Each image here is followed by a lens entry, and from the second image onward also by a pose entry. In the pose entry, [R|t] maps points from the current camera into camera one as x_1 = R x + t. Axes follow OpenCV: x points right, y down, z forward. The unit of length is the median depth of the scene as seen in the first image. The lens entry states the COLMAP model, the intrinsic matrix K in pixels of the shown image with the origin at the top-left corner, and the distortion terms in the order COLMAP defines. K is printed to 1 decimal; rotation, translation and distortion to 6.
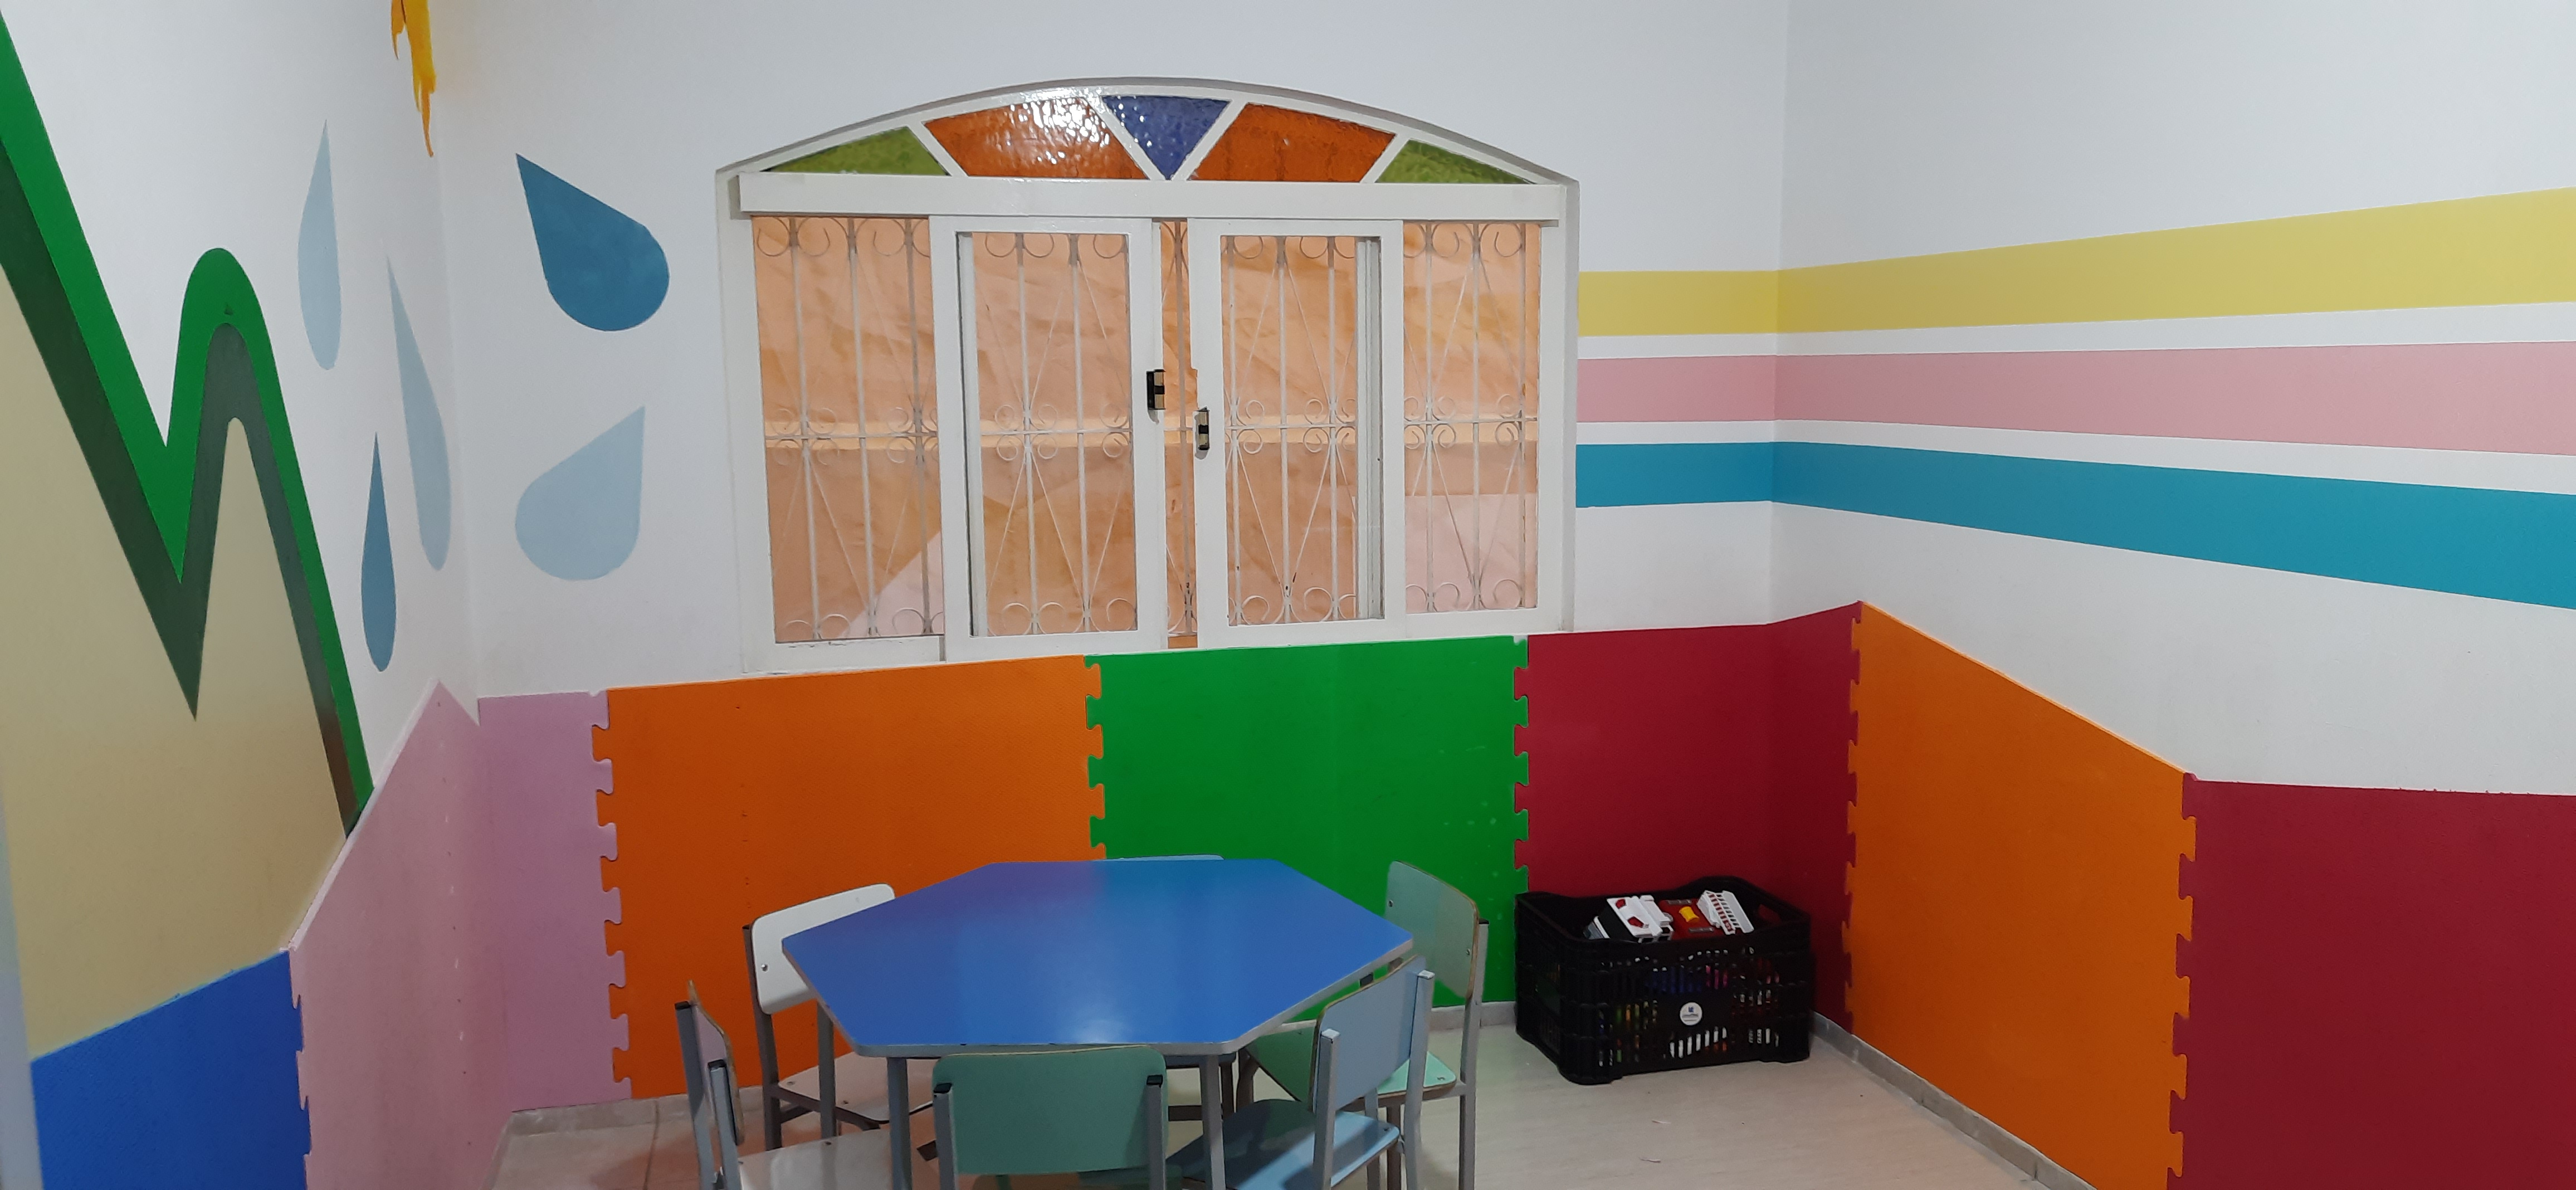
lens RADIAL K [[1683.4, 0, 1289.3], [0, 1683.4, 607.0], [0, 0, 1]] dist [0.001957, 0.000745]
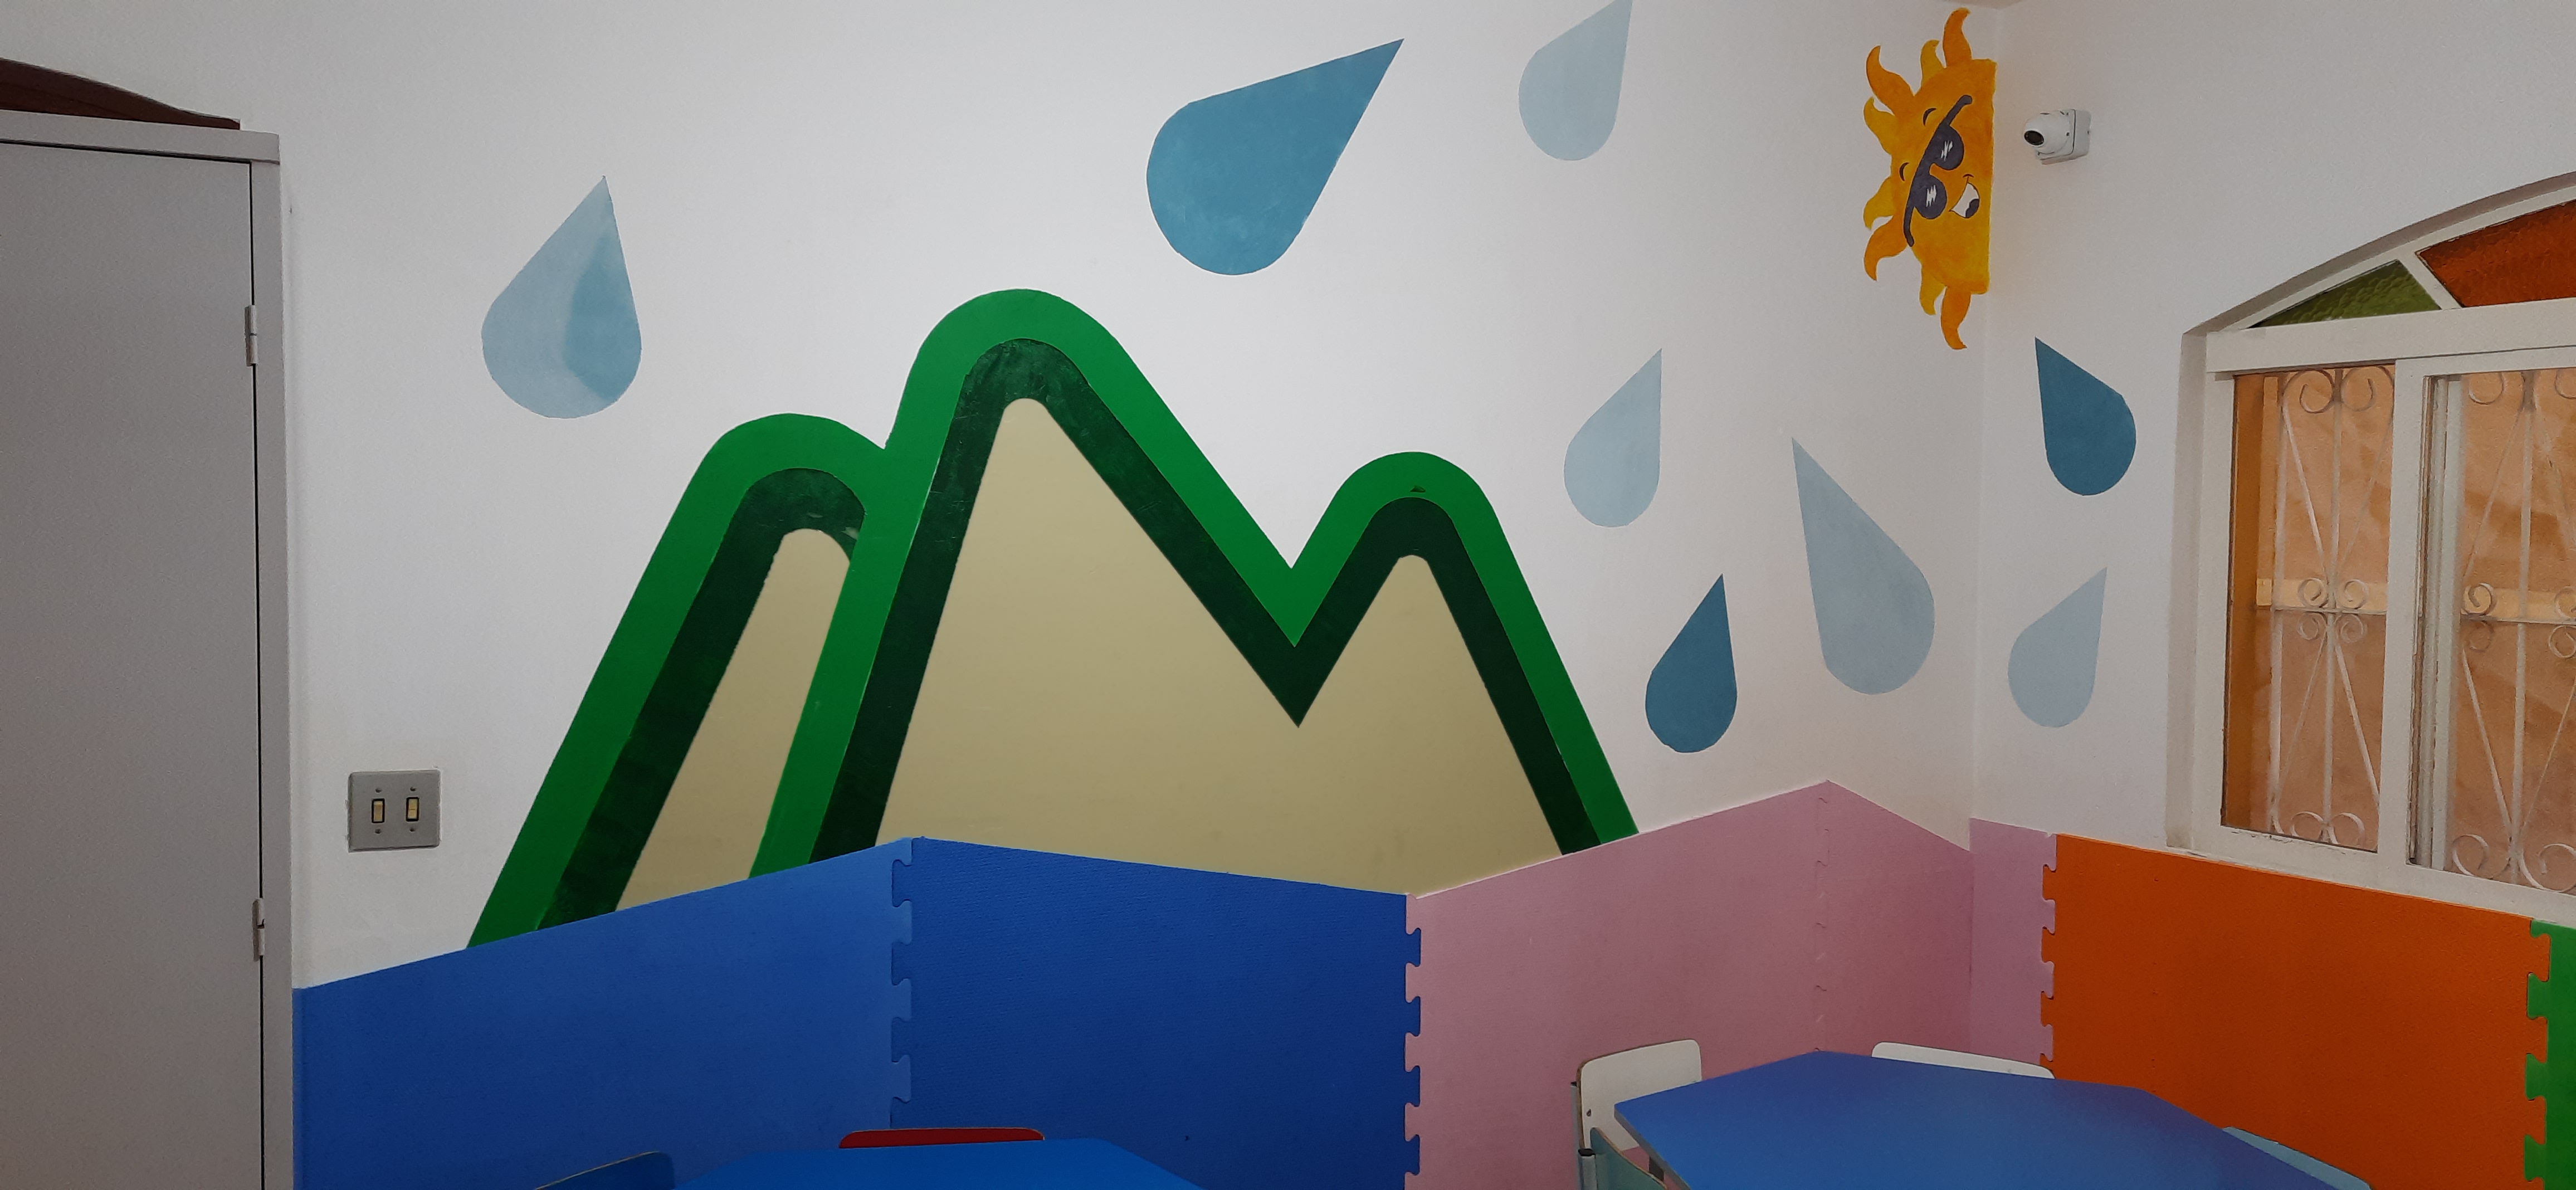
lens RADIAL K [[1683.4, 0, 1289.0], [0, 1683.4, 586.0], [0, 0, 1]] dist [0.001957, 0.000745]
pose [[0.219688, 0.053209, -0.974118, 0.499220], [-0.147169, 0.988892, 0.020825, -0.054304], [0.964406, 0.138785, 0.225078, 0.280980]]
